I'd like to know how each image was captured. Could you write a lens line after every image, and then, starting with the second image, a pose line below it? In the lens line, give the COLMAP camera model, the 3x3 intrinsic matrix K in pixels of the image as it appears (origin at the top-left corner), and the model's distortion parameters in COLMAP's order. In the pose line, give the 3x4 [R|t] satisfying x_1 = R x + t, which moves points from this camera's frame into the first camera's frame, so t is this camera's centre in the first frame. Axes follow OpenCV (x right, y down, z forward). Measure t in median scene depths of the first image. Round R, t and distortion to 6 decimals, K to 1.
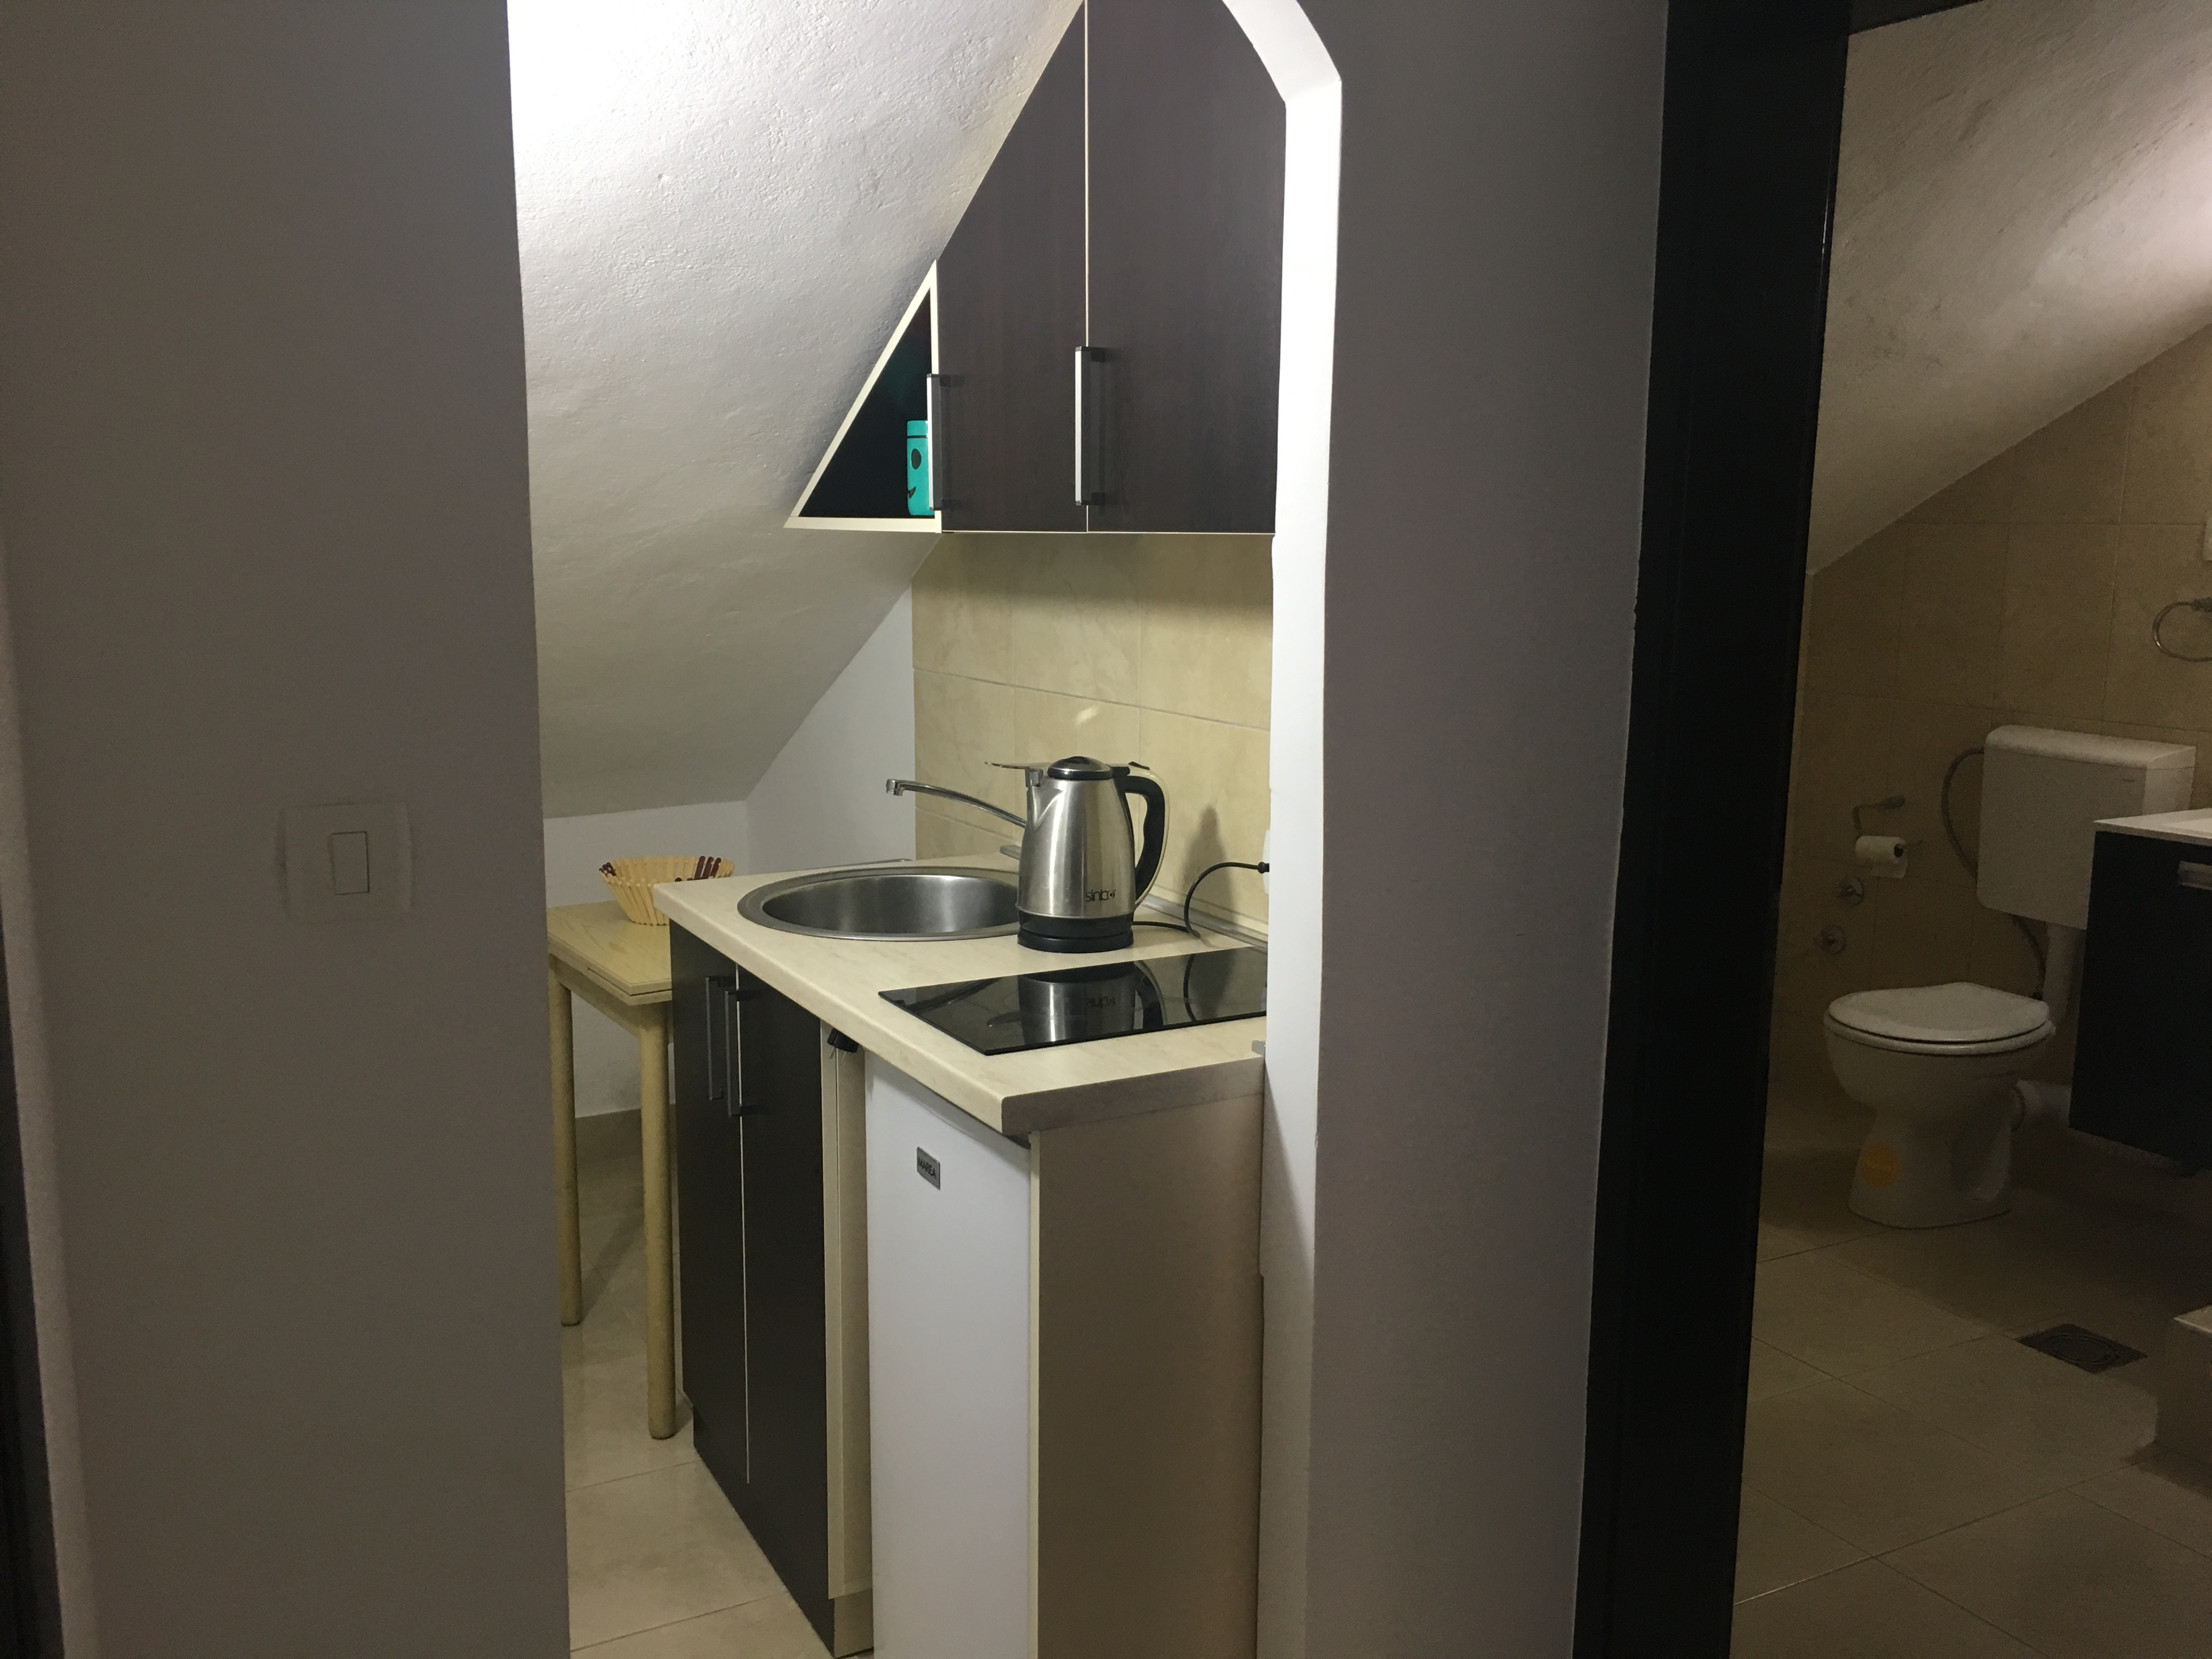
lens RADIAL K [[1904.2, 0, 1103.6], [0, 1904.2, 839.0], [0, 0, 1]] dist [0.039686, -0.008952]
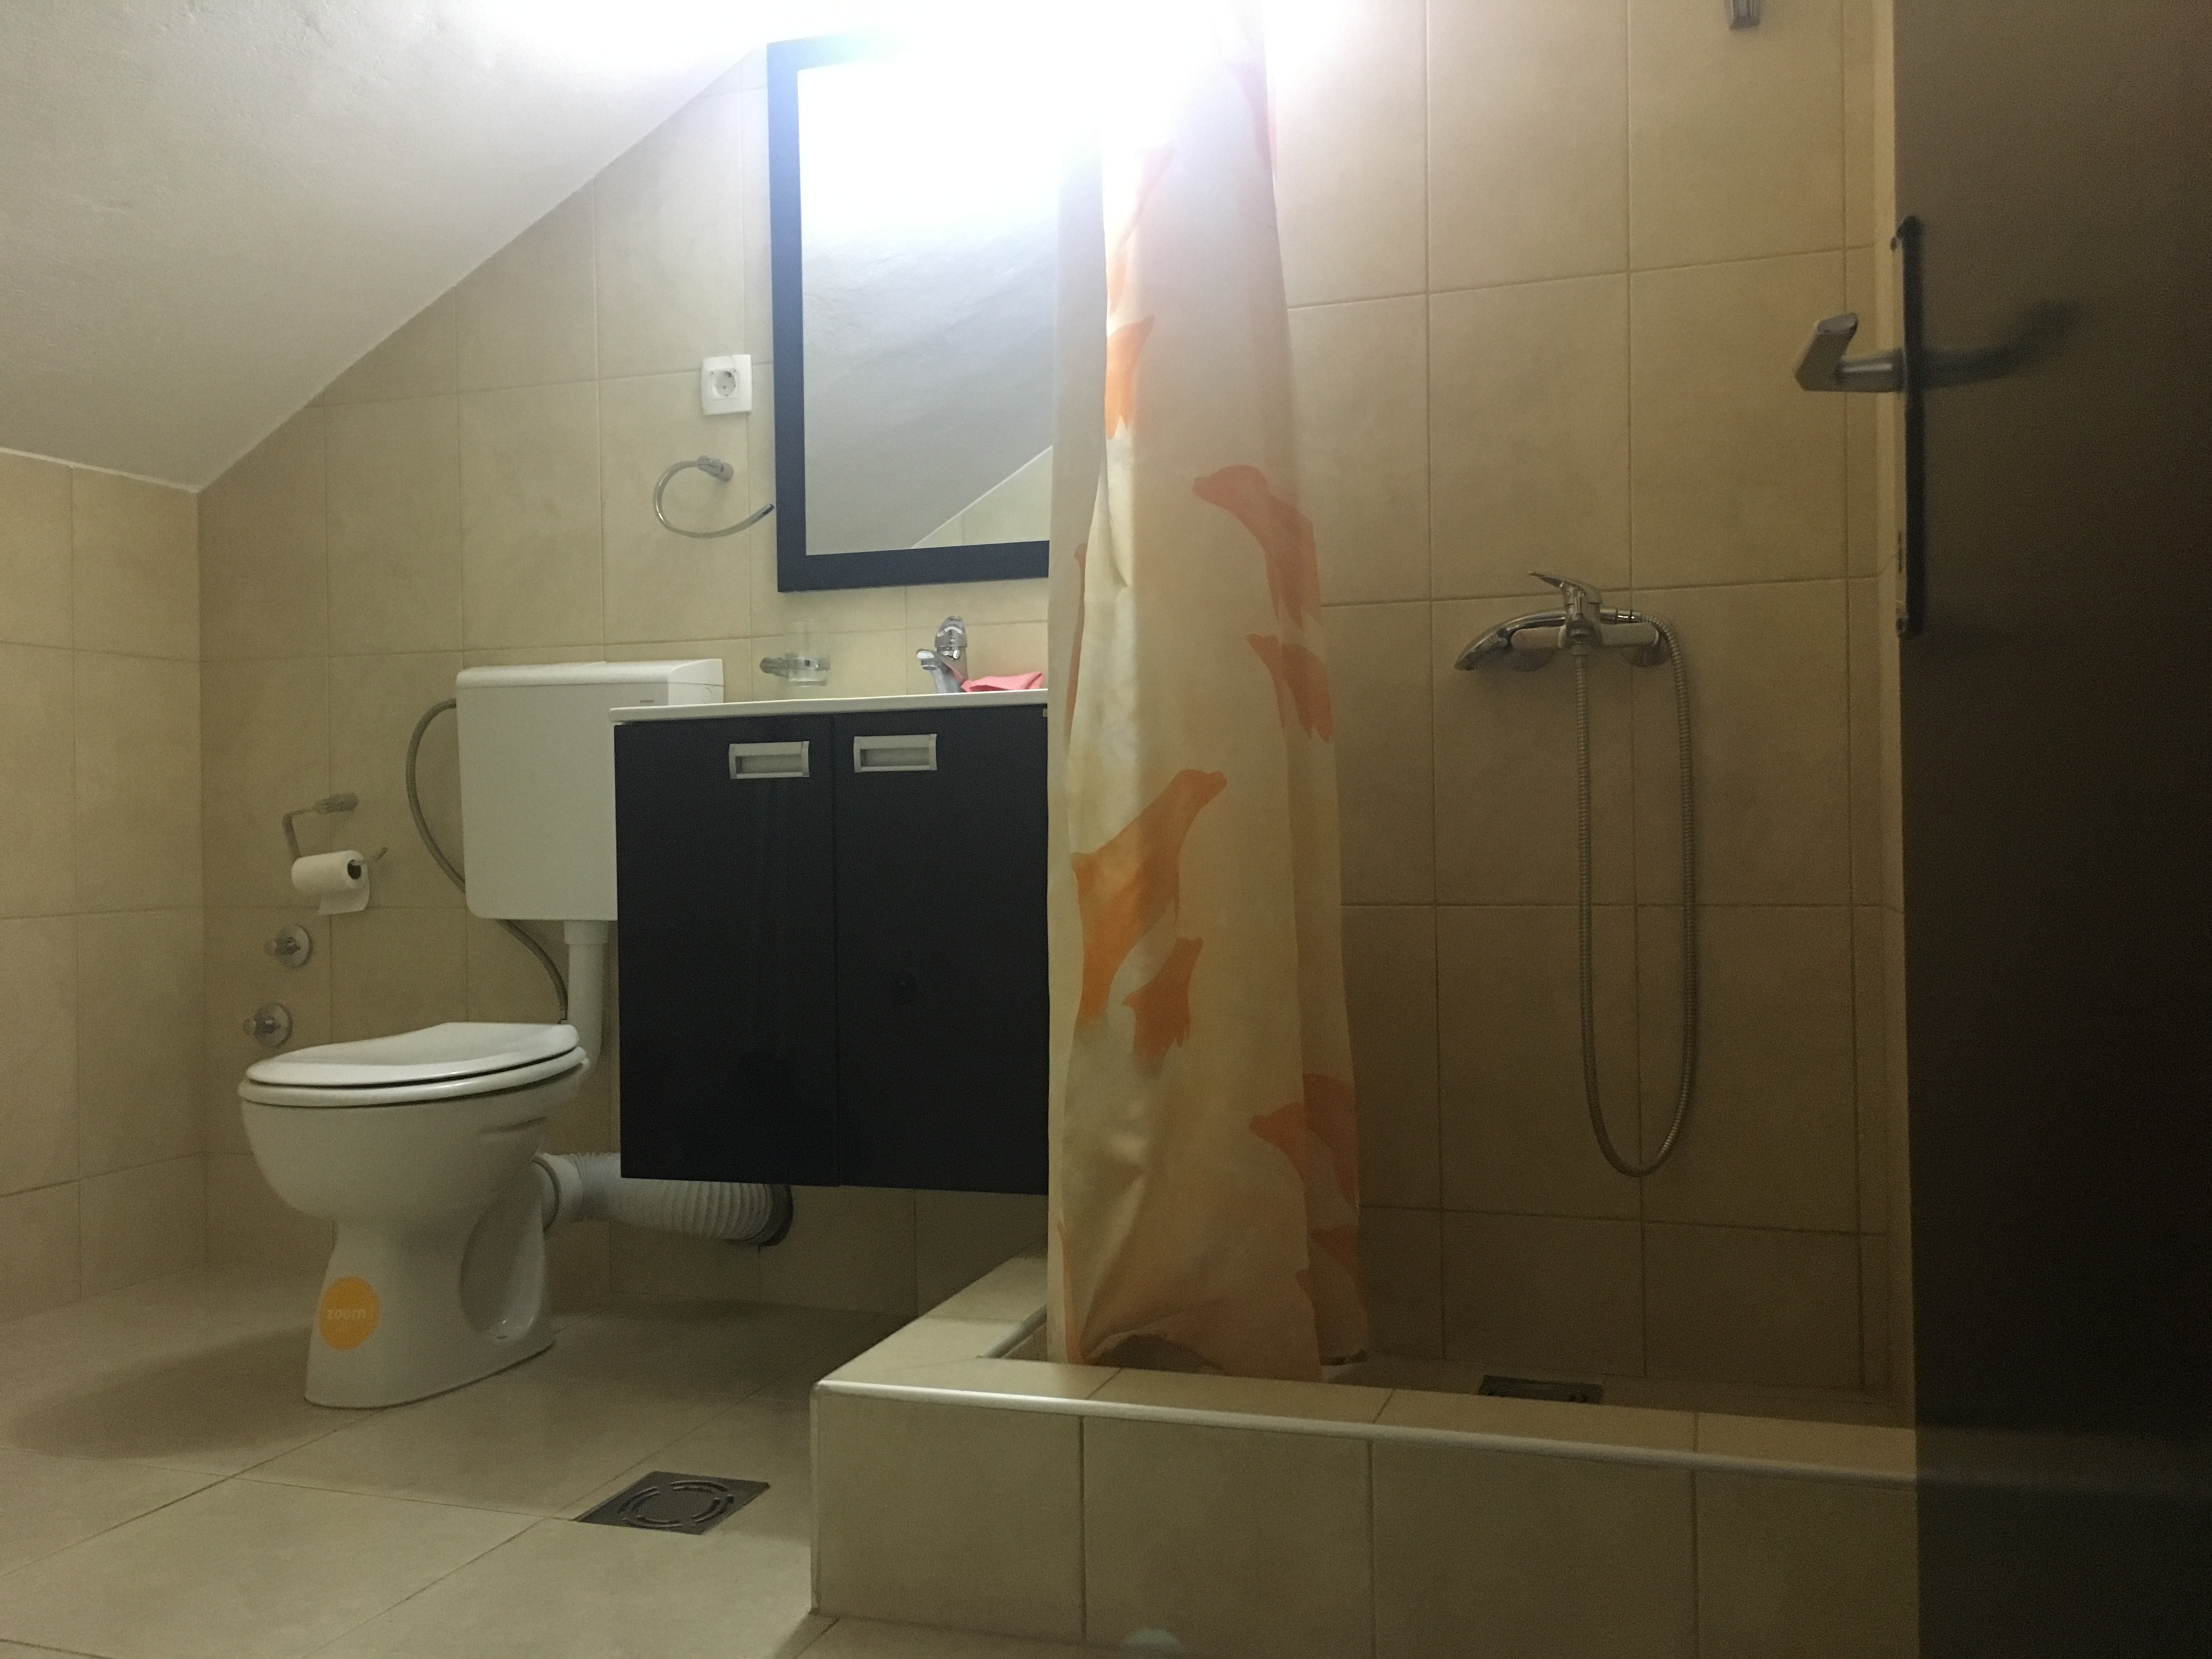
lens RADIAL K [[1904.2, 0, 1099.1], [0, 1904.2, 829.1], [0, 0, 1]] dist [0.039686, -0.008952]
pose [[0.741097, -0.017453, 0.671171, 0.170584], [0.133975, 0.983402, -0.122360, 0.121820], [-0.657895, 0.180601, 0.731134, 0.359997]]
